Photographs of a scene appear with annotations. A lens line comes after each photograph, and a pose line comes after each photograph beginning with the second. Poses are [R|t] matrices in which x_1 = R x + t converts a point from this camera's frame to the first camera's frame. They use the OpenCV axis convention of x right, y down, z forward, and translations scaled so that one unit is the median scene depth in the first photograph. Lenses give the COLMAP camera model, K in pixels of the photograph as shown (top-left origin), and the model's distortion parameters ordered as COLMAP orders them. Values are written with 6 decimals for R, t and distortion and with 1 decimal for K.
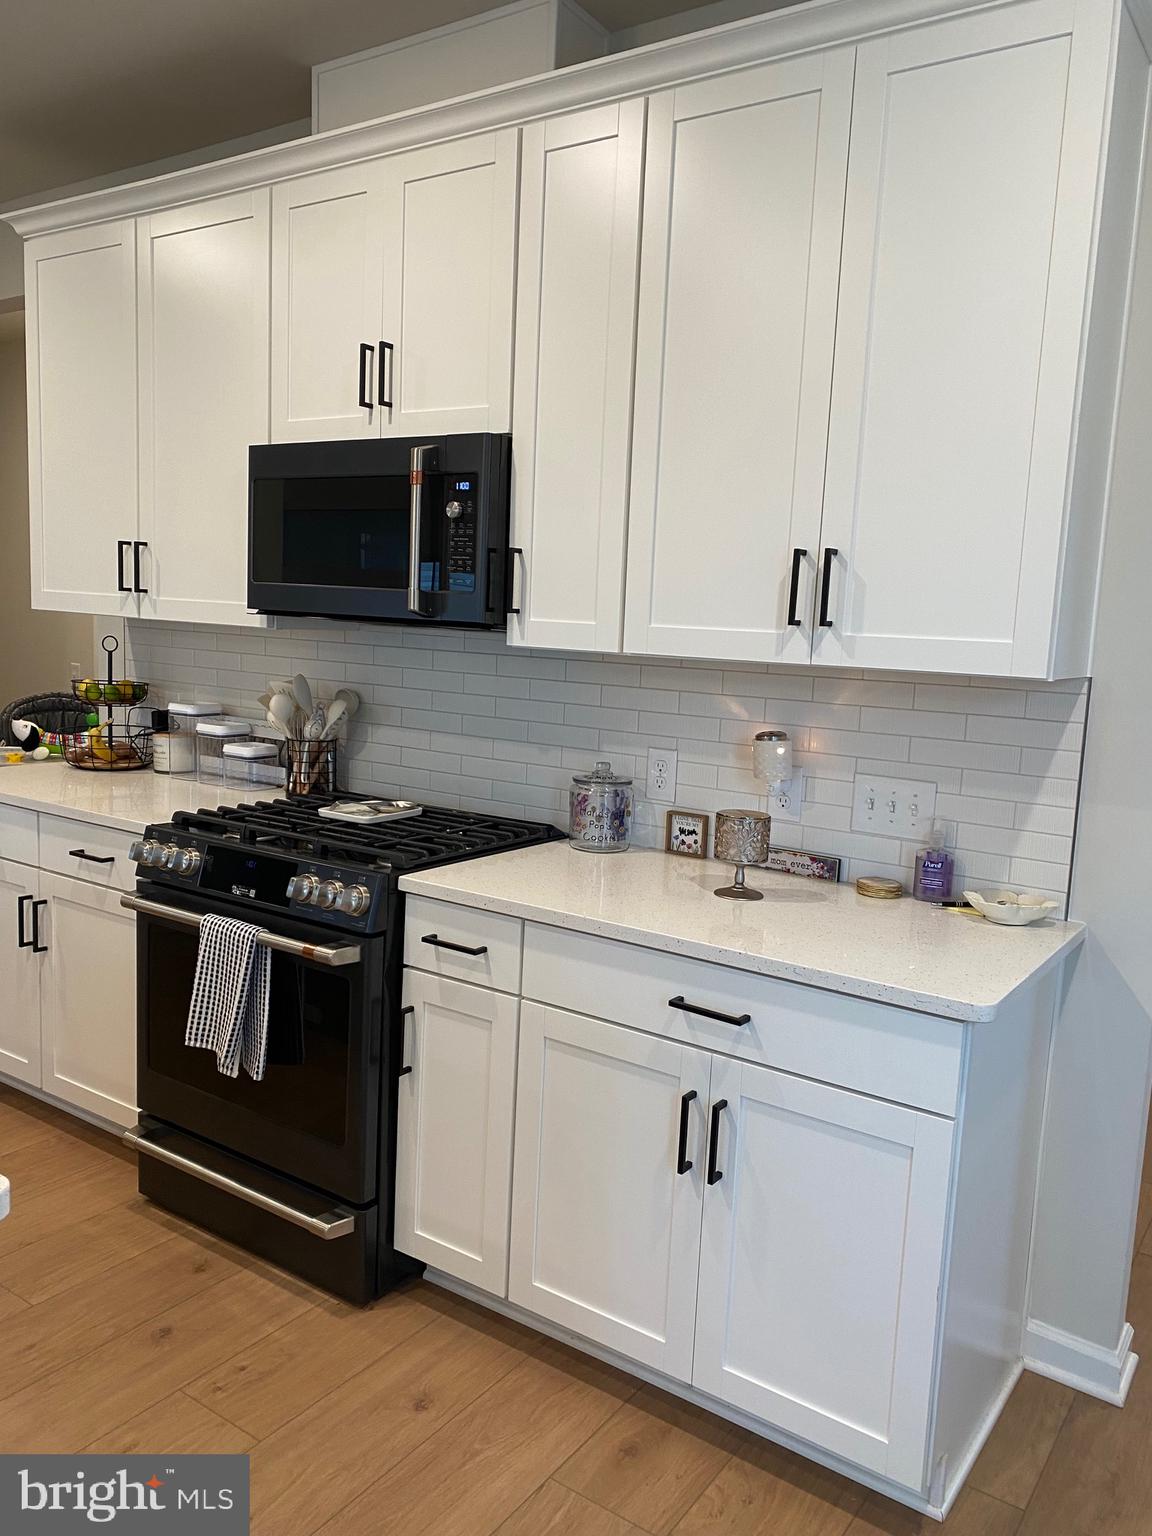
lens RADIAL K [[1122.1, 0, 577.4], [0, 1122.1, 775.1], [0, 0, 1]] dist [0.006719, -0.058562]
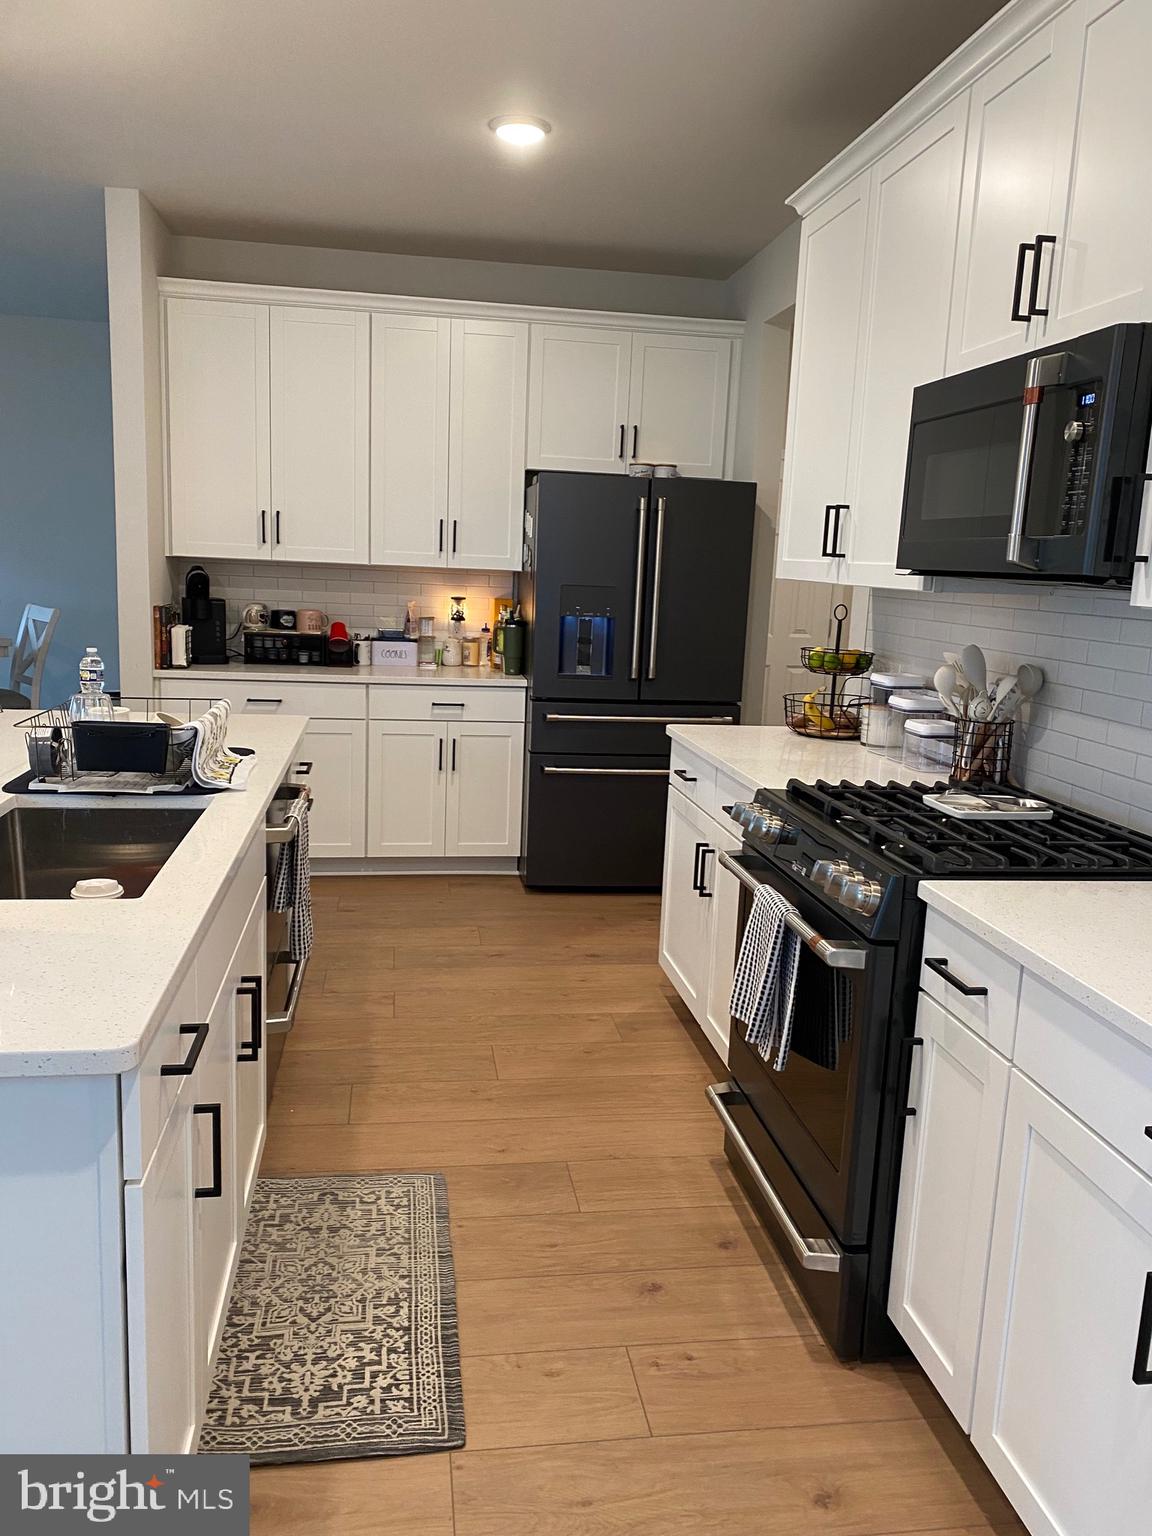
lens RADIAL K [[1122.3, 0, 576.0], [0, 1122.3, 768.0], [0, 0, 1]] dist [-0.009774, -0.006818]
pose [[0.669894, 0.109688, -0.734309, 0.244281], [-0.107288, 0.992947, 0.050445, -0.006370], [0.734664, 0.044990, 0.676938, 0.223416]]
